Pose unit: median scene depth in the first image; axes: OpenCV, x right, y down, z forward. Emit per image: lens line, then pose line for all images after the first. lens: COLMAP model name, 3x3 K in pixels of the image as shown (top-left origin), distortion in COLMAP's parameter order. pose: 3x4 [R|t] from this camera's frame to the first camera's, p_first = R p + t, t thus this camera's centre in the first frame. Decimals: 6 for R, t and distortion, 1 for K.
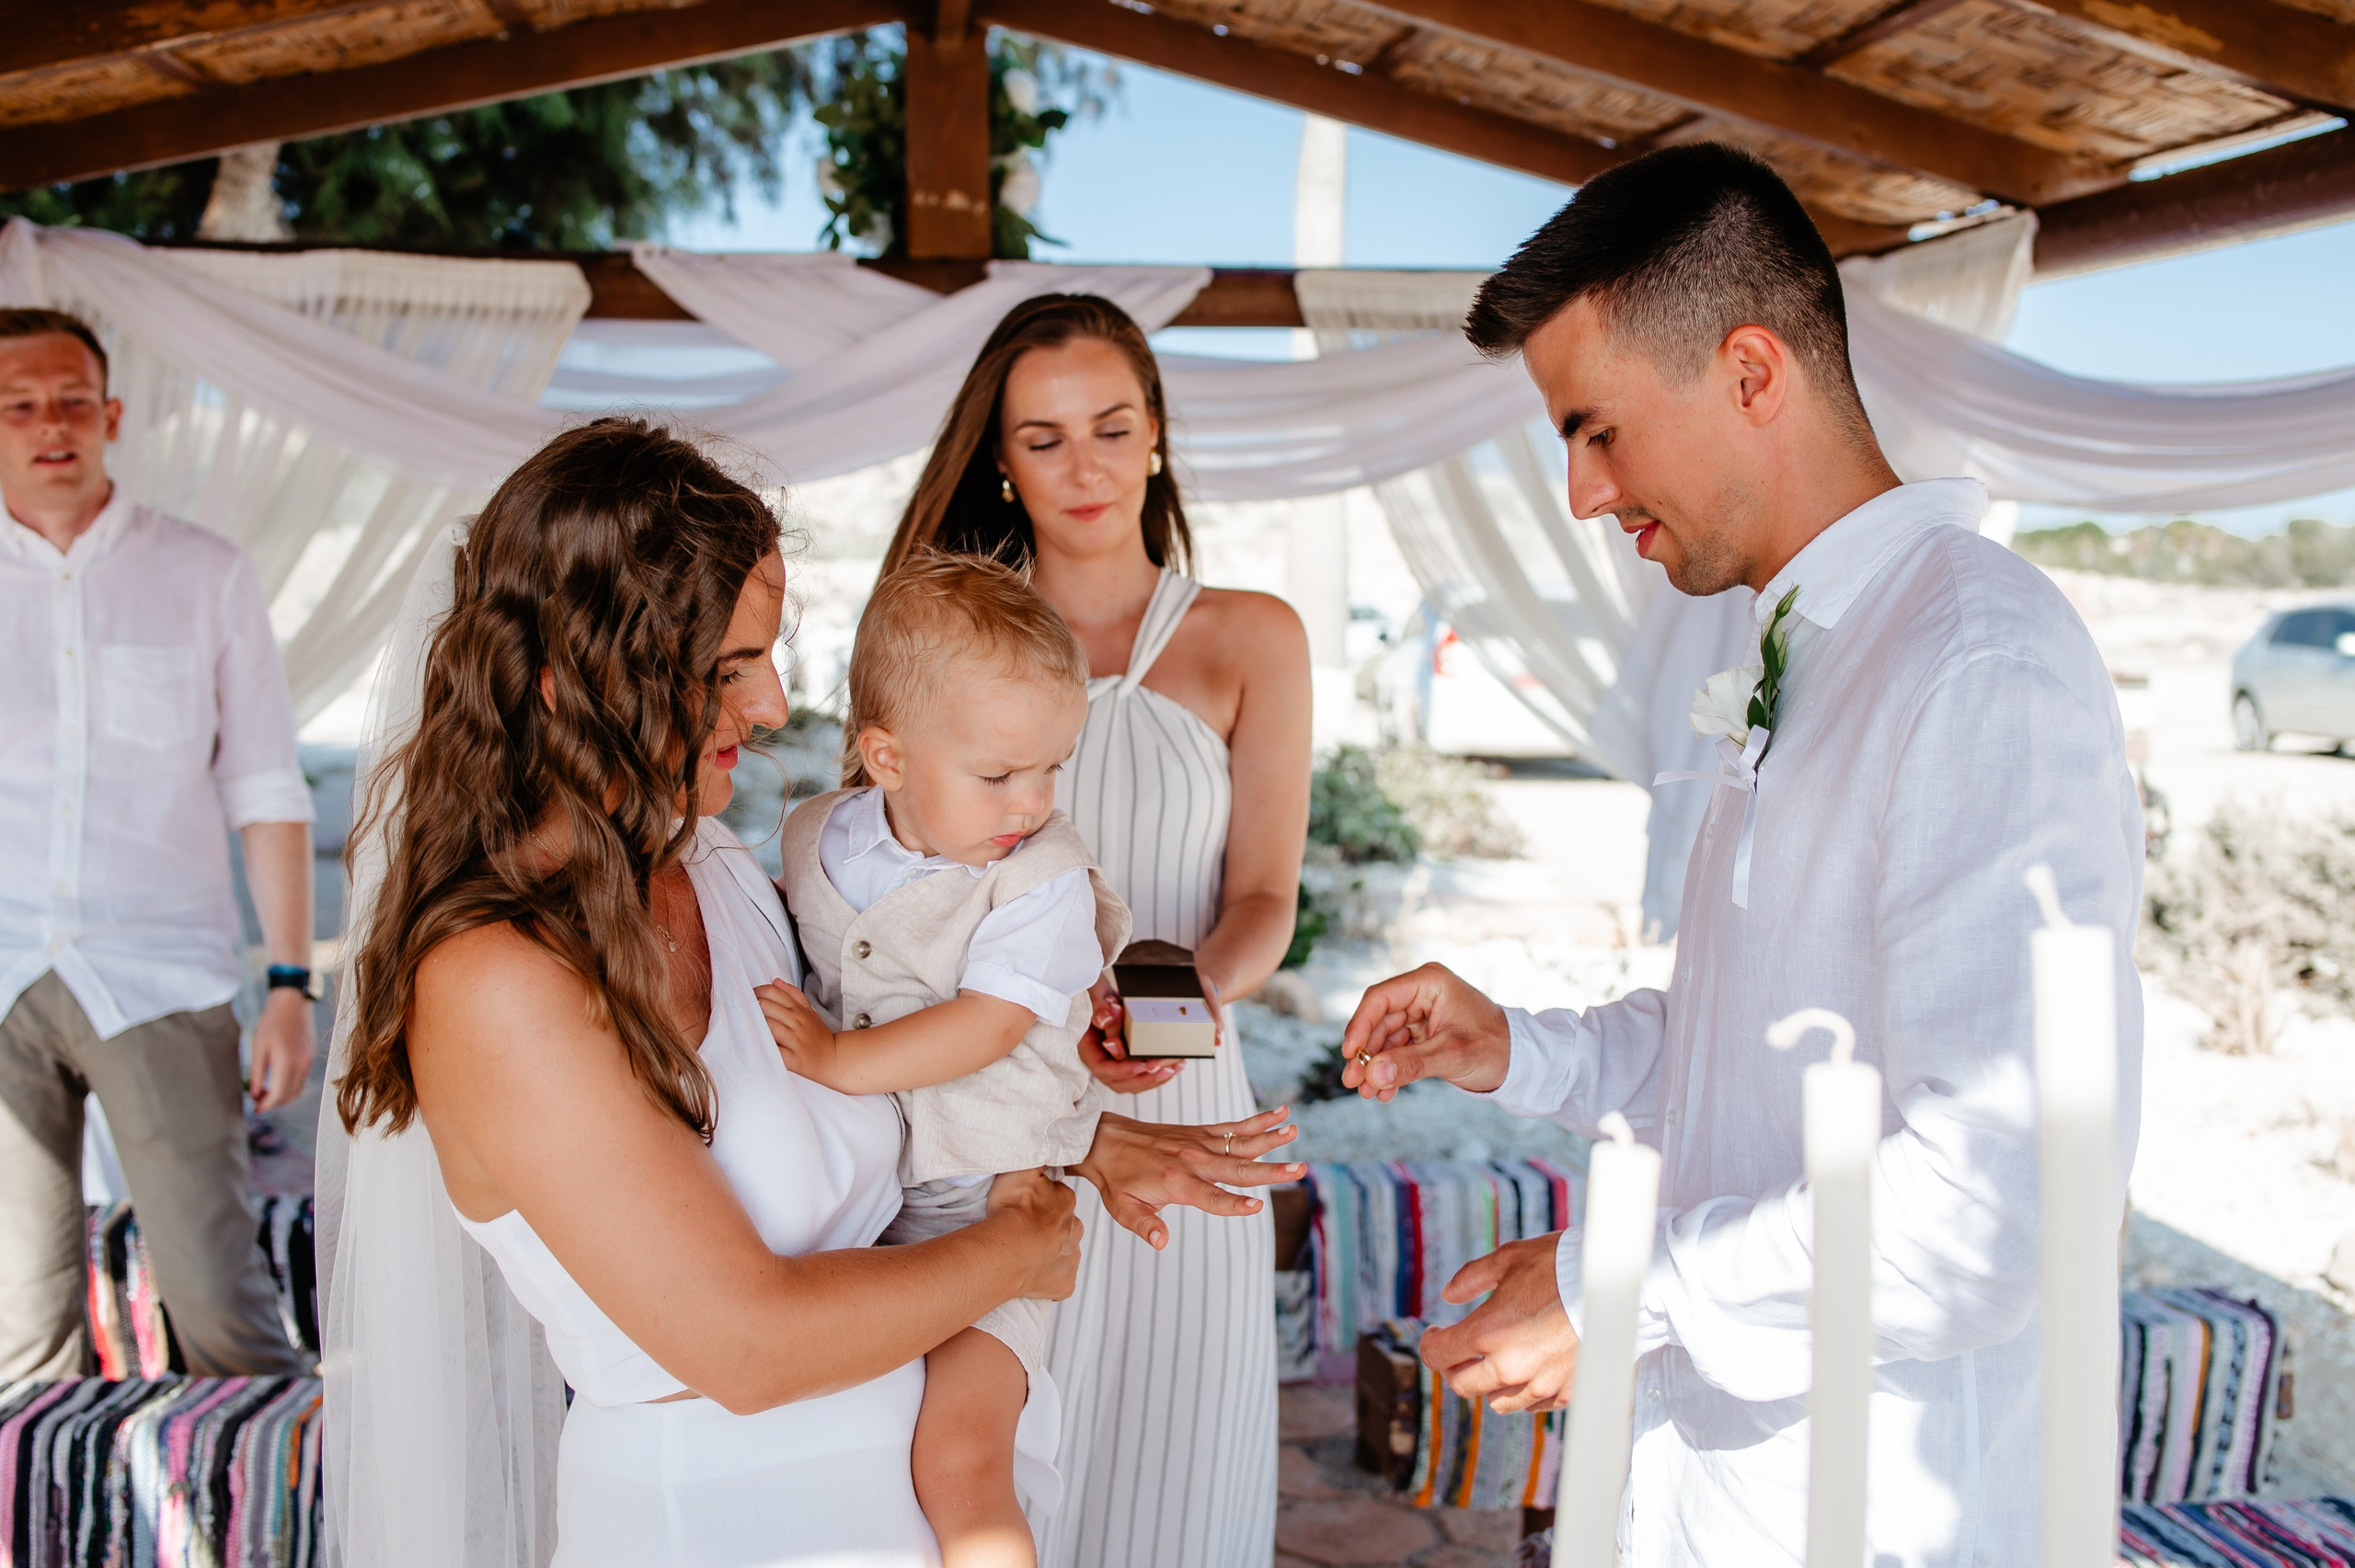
lens RADIAL K [[2435.6, 0, 1185.3], [0, 2435.6, 755.1], [0, 0, 1]] dist [-0.055372, 0.056450]
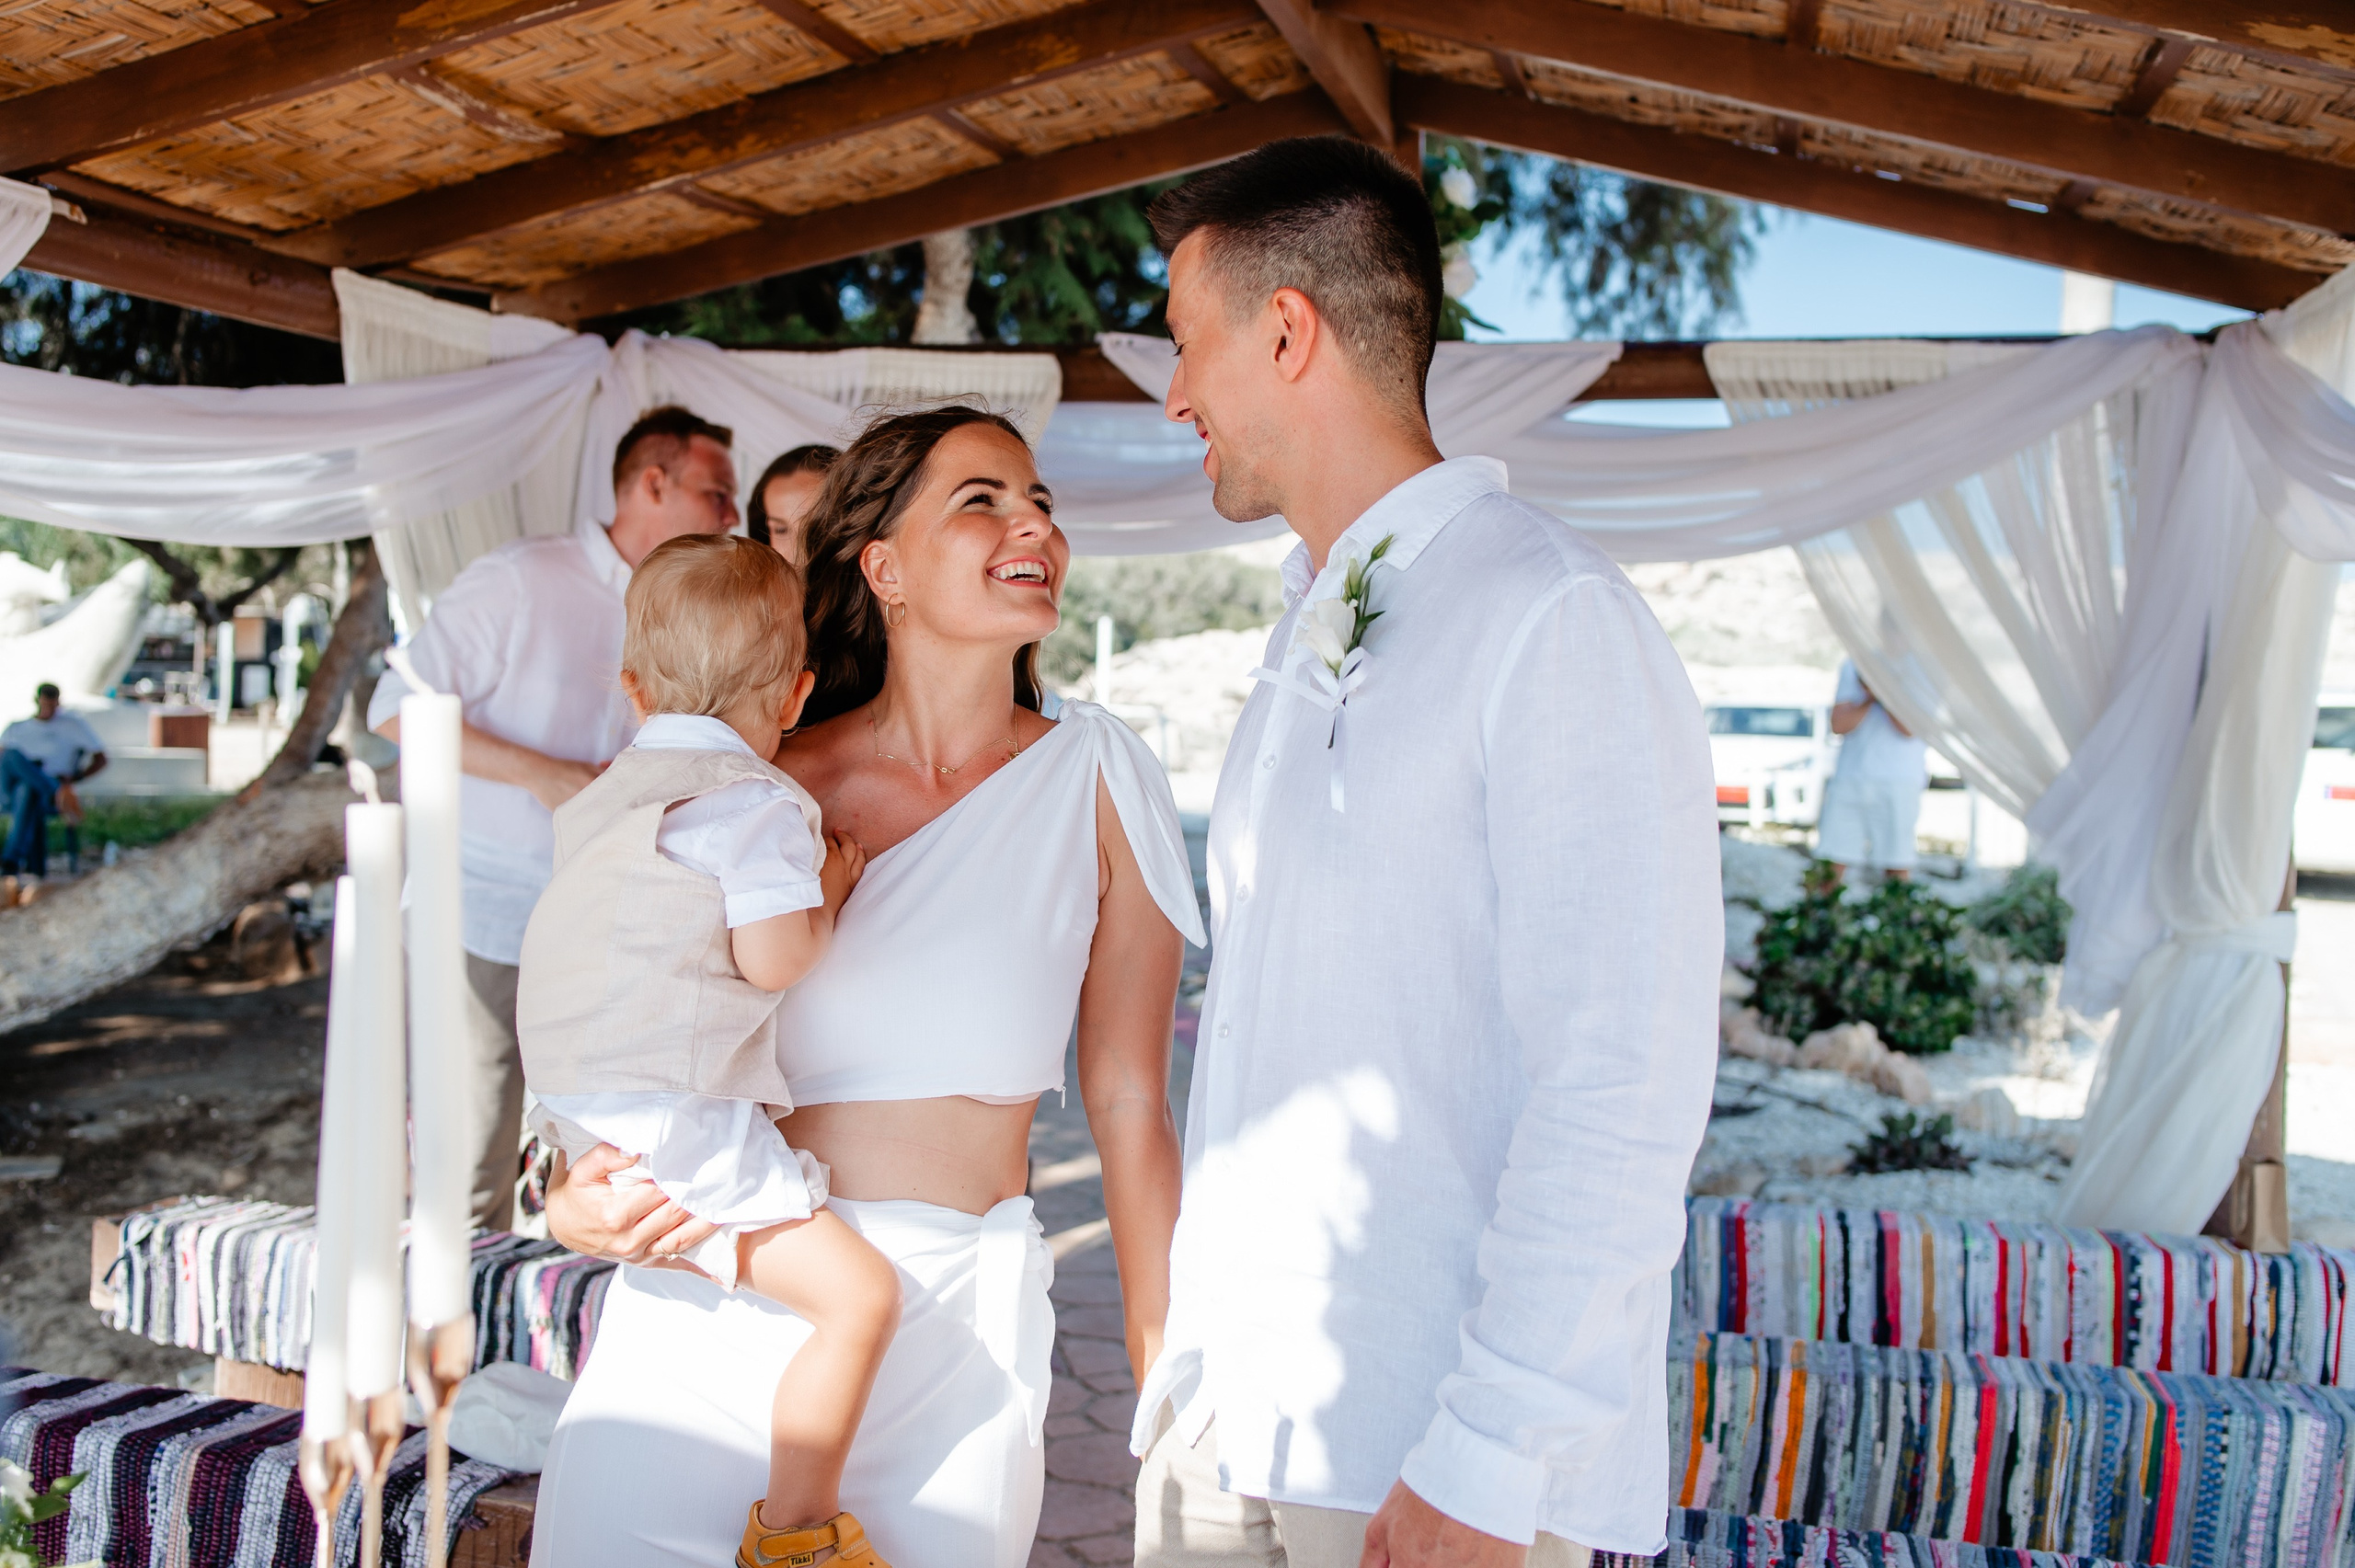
lens RADIAL K [[2344.7, 0, 1178.8], [0, 2344.7, 761.4], [0, 0, 1]] dist [-0.064420, 0.062773]
pose [[0.927424, 0.032527, -0.372595, 0.235233], [-0.047172, 0.998429, -0.030253, 0.024093], [0.371026, 0.045633, 0.927501, -0.011462]]
